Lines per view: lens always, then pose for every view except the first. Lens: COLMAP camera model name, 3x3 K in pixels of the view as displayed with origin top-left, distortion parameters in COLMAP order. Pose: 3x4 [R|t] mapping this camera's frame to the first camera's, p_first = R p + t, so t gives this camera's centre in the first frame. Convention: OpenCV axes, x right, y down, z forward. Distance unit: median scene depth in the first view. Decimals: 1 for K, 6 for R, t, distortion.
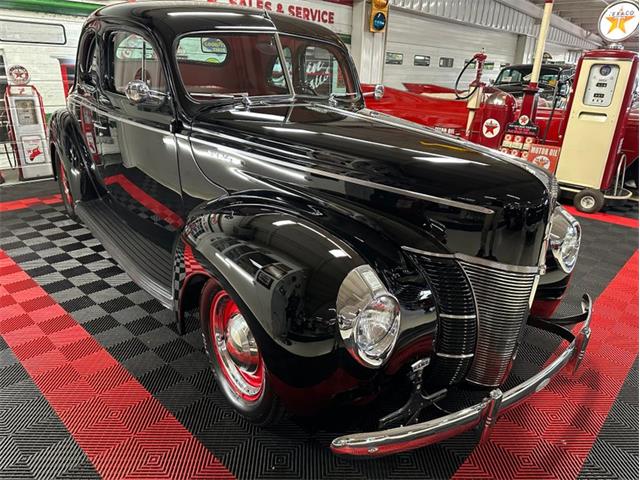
lens RADIAL K [[466.2, 0, 328.2], [0, 466.2, 241.8], [0, 0, 1]] dist [0.000664, -0.007059]
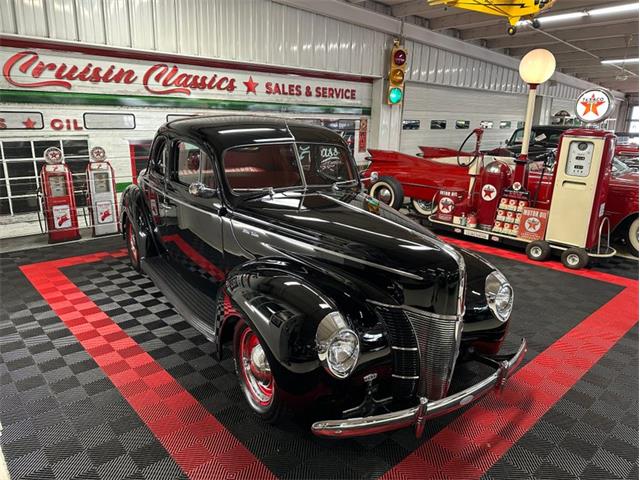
lens RADIAL K [[462.0, 0, 322.0], [0, 462.0, 236.6], [0, 0, 1]] dist [0.055577, -0.085702]
pose [[0.996355, 0.005385, -0.085136, 0.048527], [-0.014469, 0.994213, -0.106450, -0.011248], [0.084070, 0.107294, 0.990667, -0.178657]]
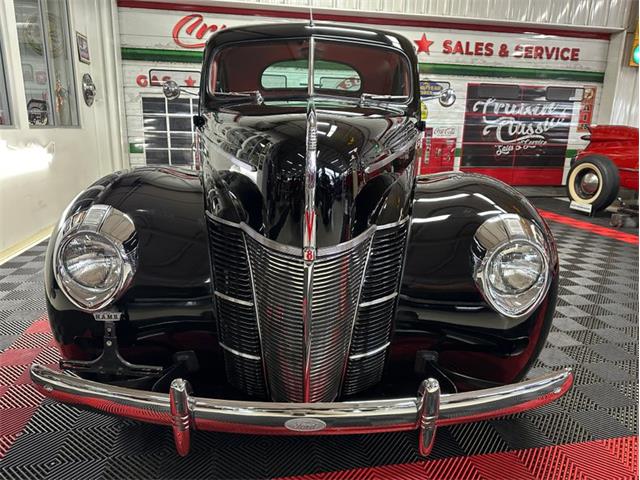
lens RADIAL K [[465.4, 0, 327.3], [0, 465.4, 237.4], [0, 0, 1]] dist [0.008667, -0.011073]
pose [[0.805655, 0.118504, -0.580410, 0.305032], [-0.197858, 0.977350, -0.075095, 0.028302], [0.558365, 0.175339, 0.810854, 0.139029]]
